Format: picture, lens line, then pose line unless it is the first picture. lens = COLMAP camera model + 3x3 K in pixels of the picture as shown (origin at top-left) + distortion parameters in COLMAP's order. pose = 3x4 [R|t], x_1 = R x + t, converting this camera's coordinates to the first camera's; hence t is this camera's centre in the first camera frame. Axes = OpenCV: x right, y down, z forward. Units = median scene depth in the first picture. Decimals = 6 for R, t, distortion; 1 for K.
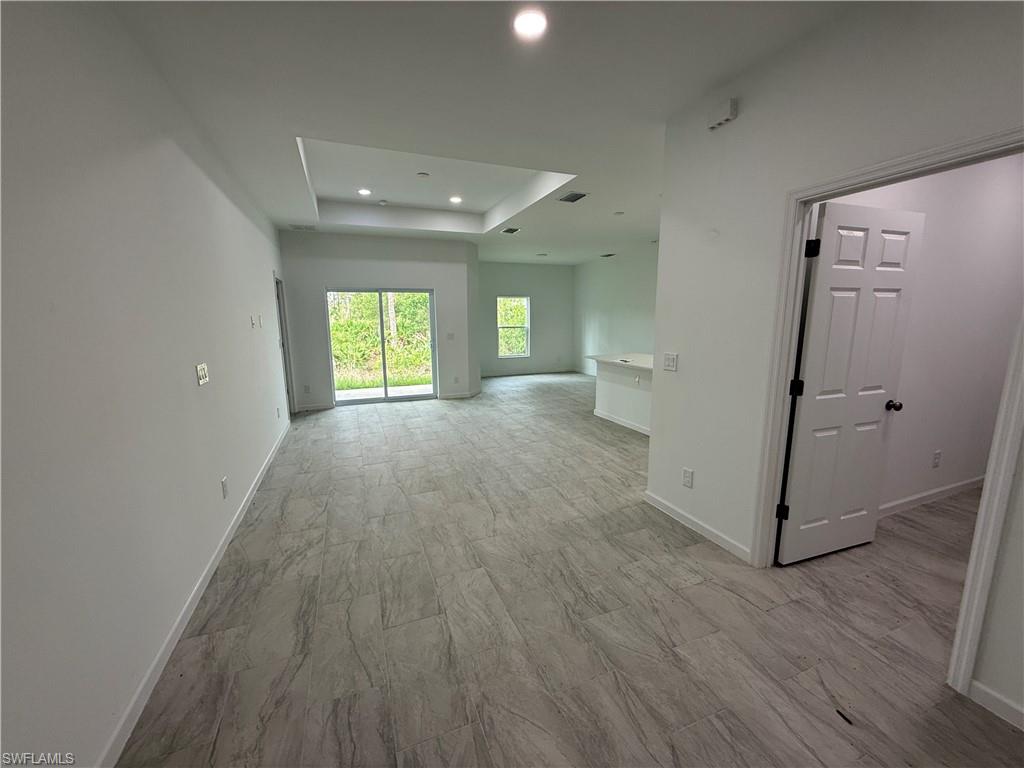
lens RADIAL K [[406.8, 0, 513.9], [0, 406.8, 388.7], [0, 0, 1]] dist [-0.001175, 0.000647]
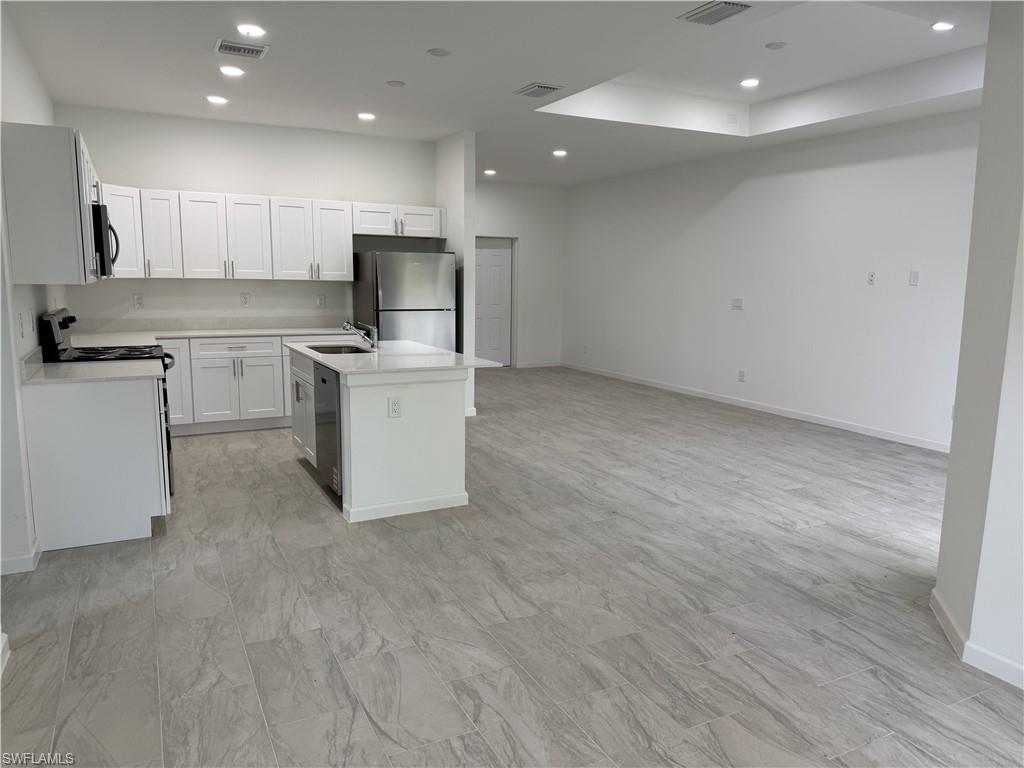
lens RADIAL K [[721.7, 0, 518.7], [0, 721.7, 379.4], [0, 0, 1]] dist [0.040612, -0.046775]
pose [[-0.995243, 0.010502, -0.096857, 0.323030], [-0.020486, 0.949385, 0.313446, -0.436277], [0.095246, 0.313939, -0.944654, 2.493736]]
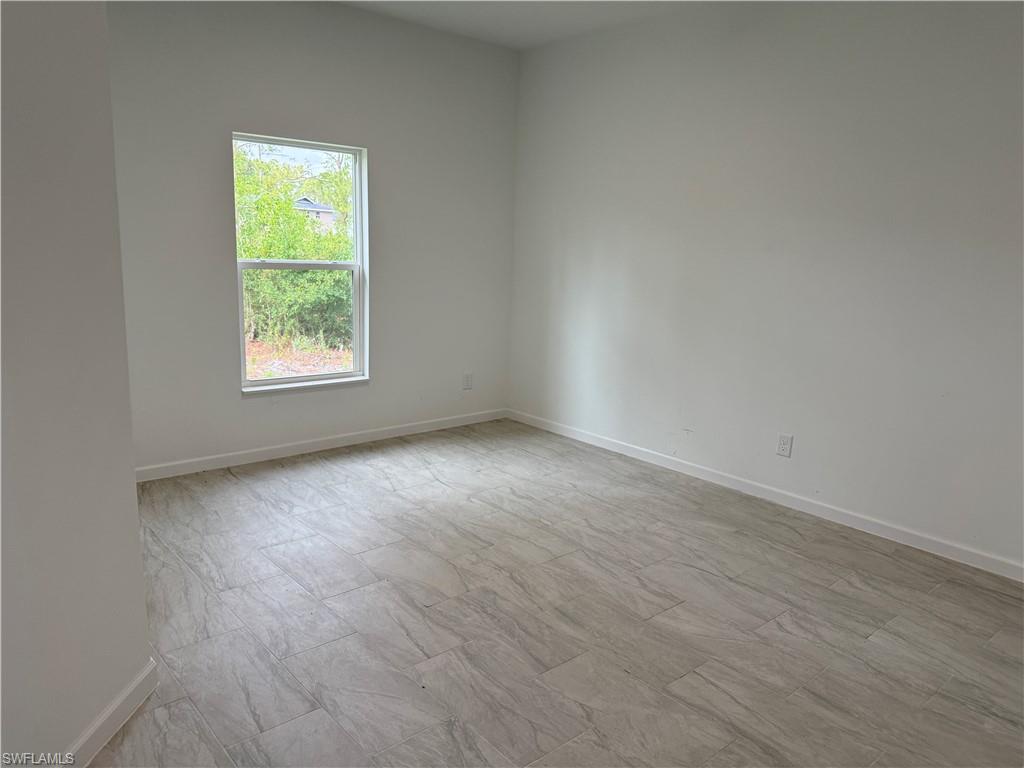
lens RADIAL K [[721.7, 0, 502.7], [0, 721.7, 380.1], [0, 0, 1]] dist [0.040612, -0.046775]
pose [[0.945745, -0.013134, 0.324645, -0.078968], [0.005472, 0.999685, 0.024502, -0.230275], [-0.324865, -0.021396, 0.945518, 1.357493]]
